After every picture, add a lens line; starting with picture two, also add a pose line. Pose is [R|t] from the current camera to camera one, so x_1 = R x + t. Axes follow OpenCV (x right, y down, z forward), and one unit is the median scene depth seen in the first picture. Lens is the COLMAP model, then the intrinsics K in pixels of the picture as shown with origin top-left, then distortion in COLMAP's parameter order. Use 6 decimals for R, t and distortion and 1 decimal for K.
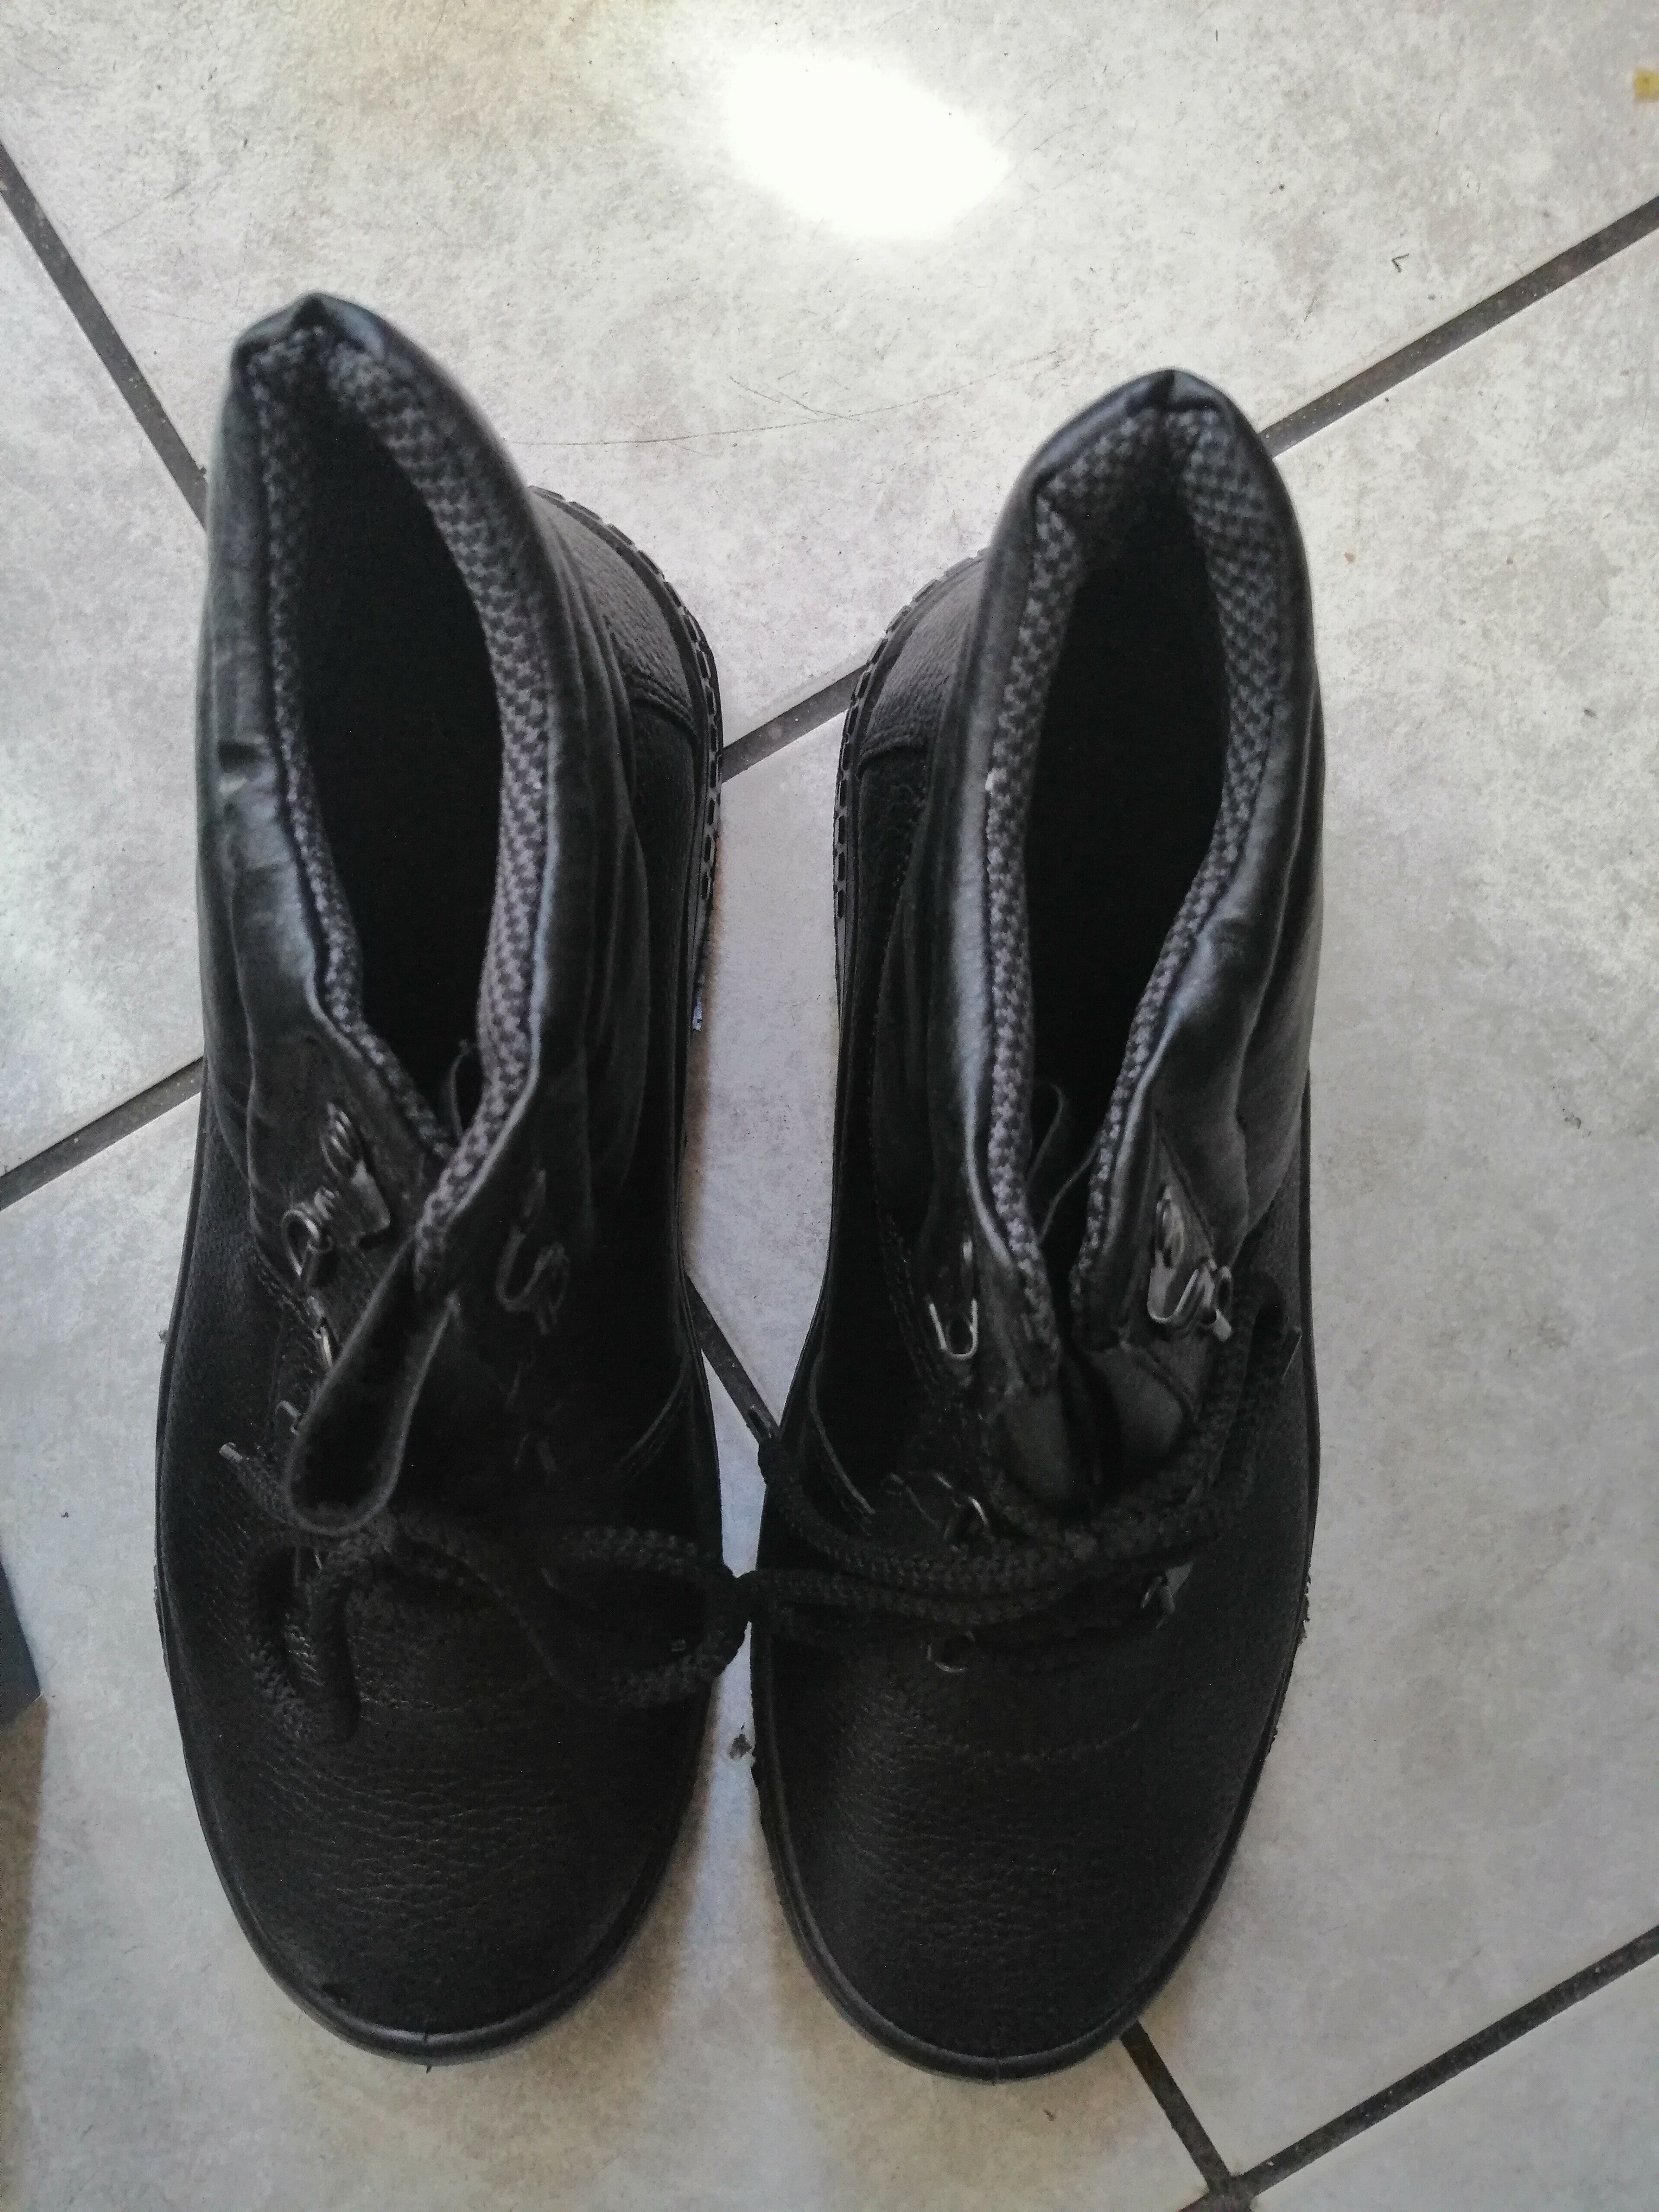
lens RADIAL K [[1734.5, 0, 839.5], [0, 1734.5, 1104.5], [0, 0, 1]] dist [-0.046581, 0.070270]
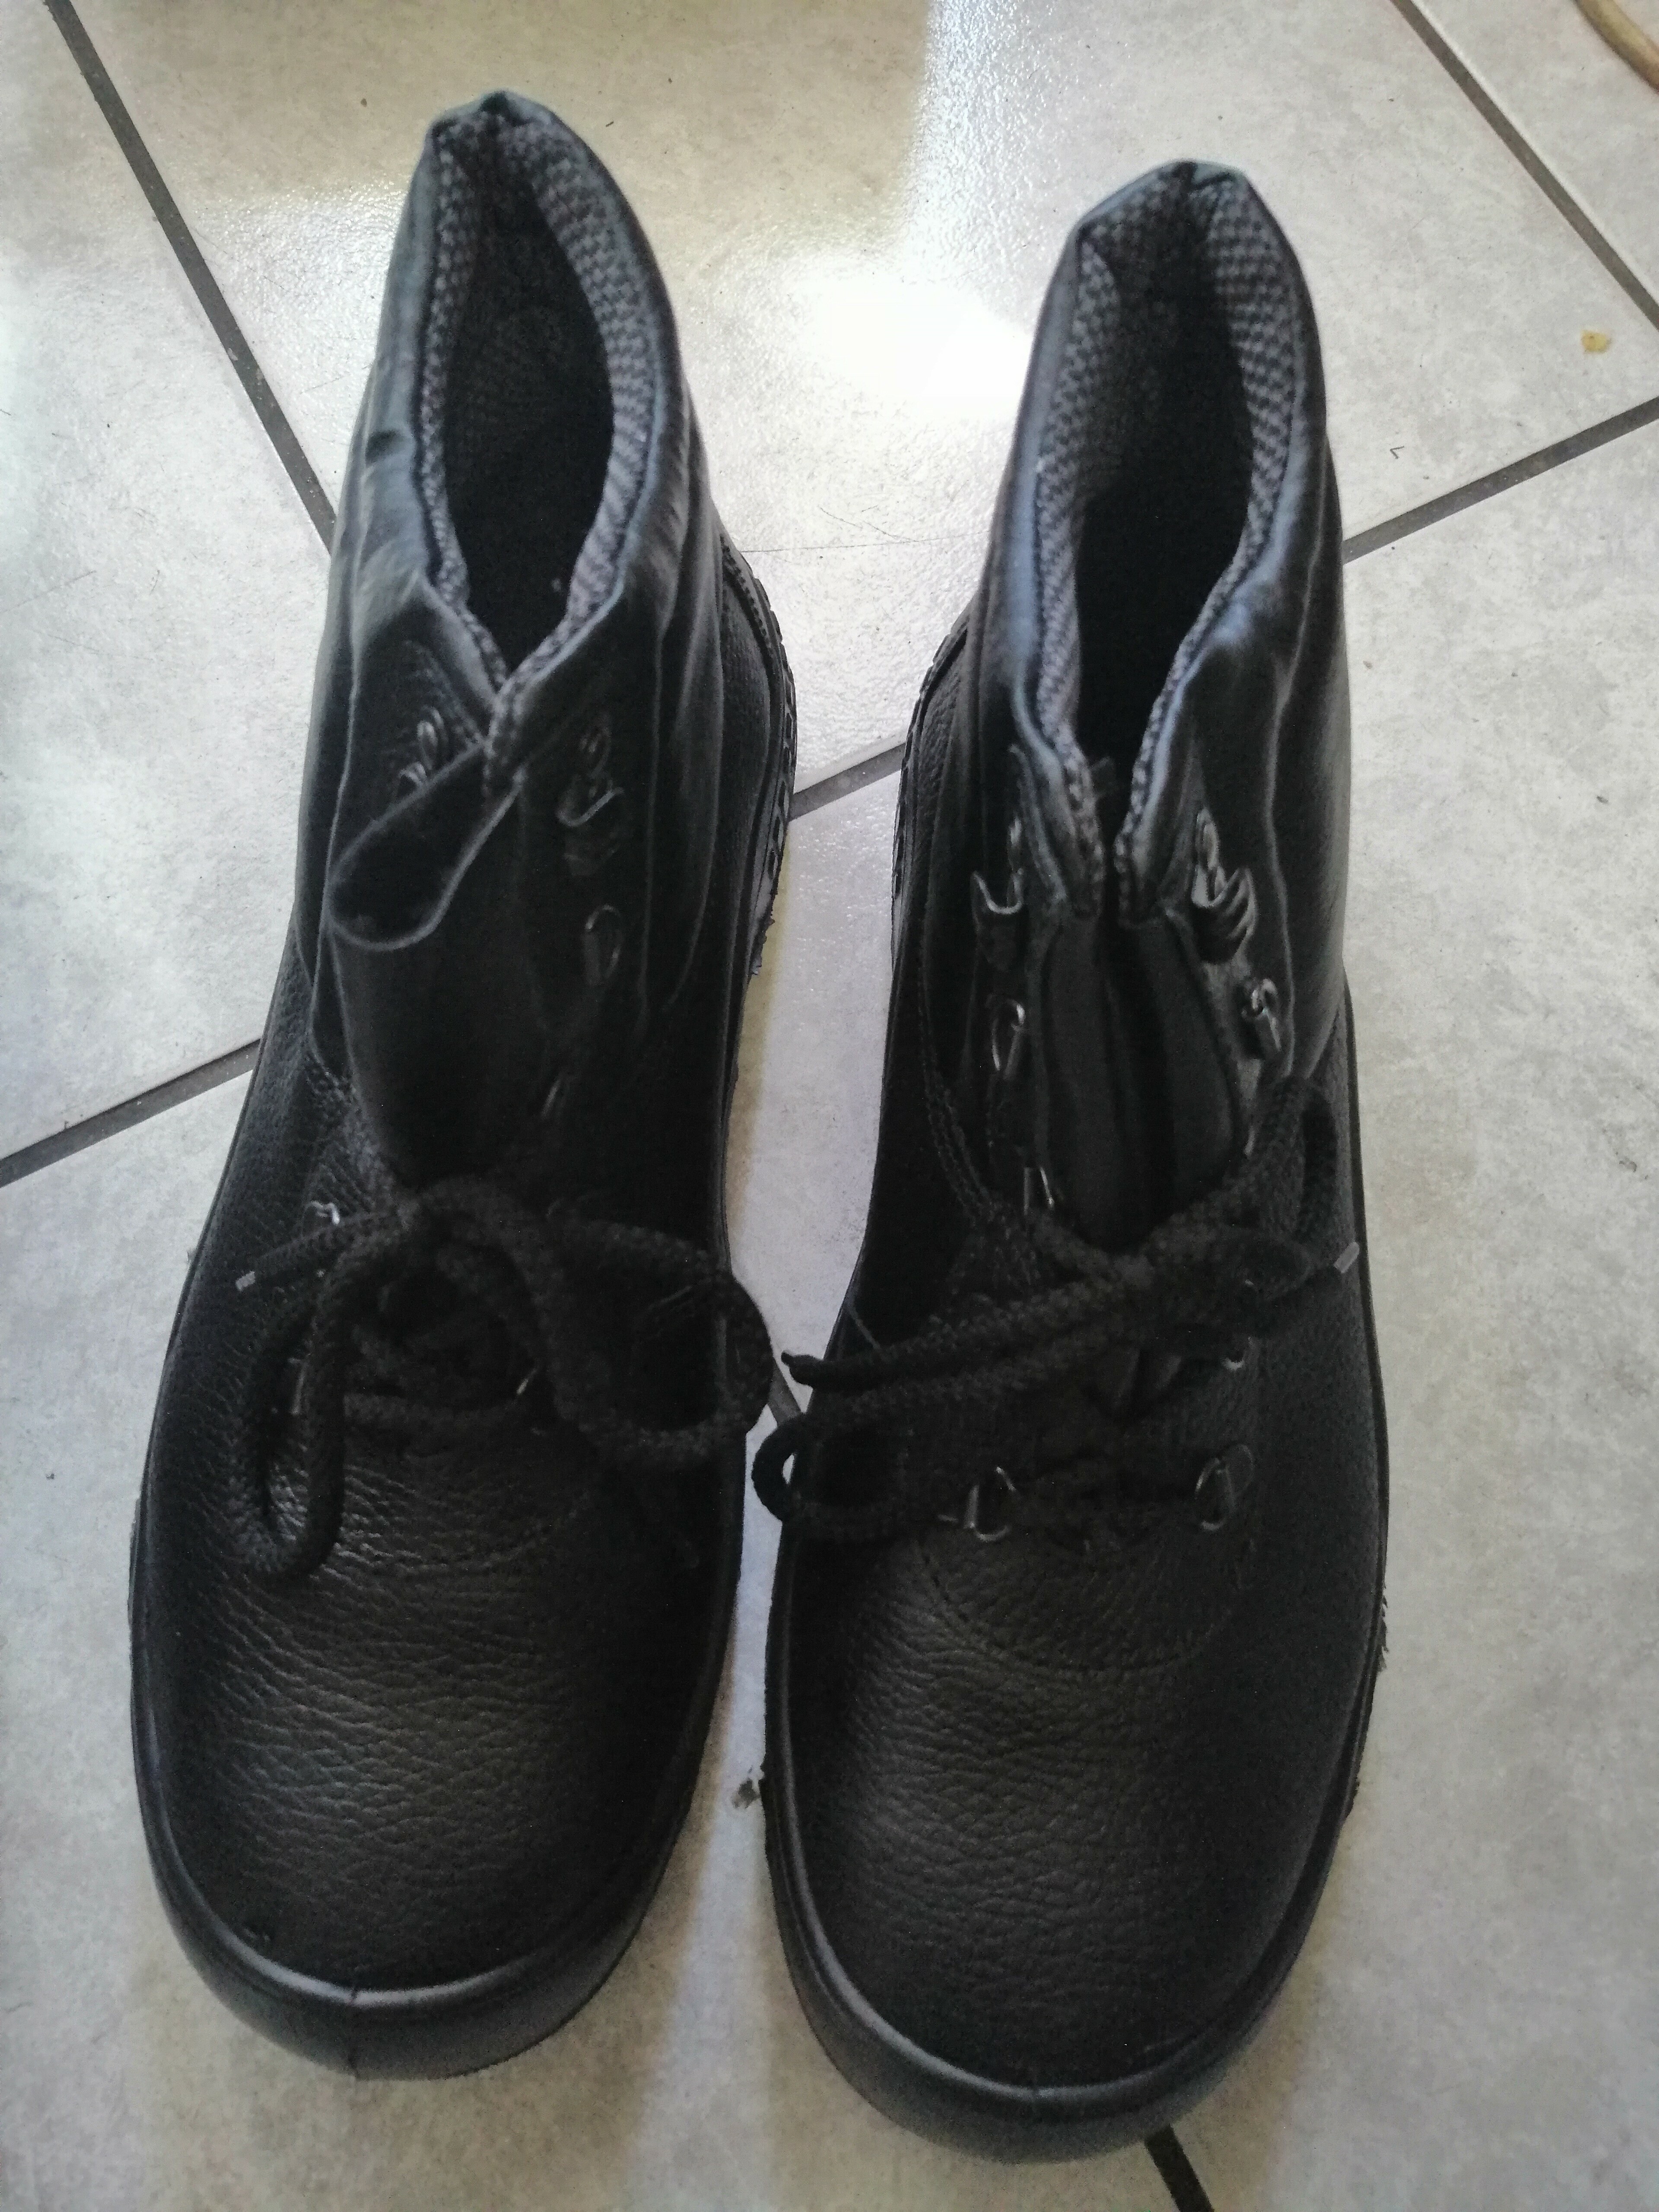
lens RADIAL K [[1734.5, 0, 839.5], [0, 1734.5, 1104.5], [0, 0, 1]] dist [-0.046581, 0.070270]
pose [[0.998499, 0.040337, -0.037042, 0.008749], [-0.050798, 0.934919, -0.351207, 0.359925], [0.020465, 0.352561, 0.935565, 0.054364]]
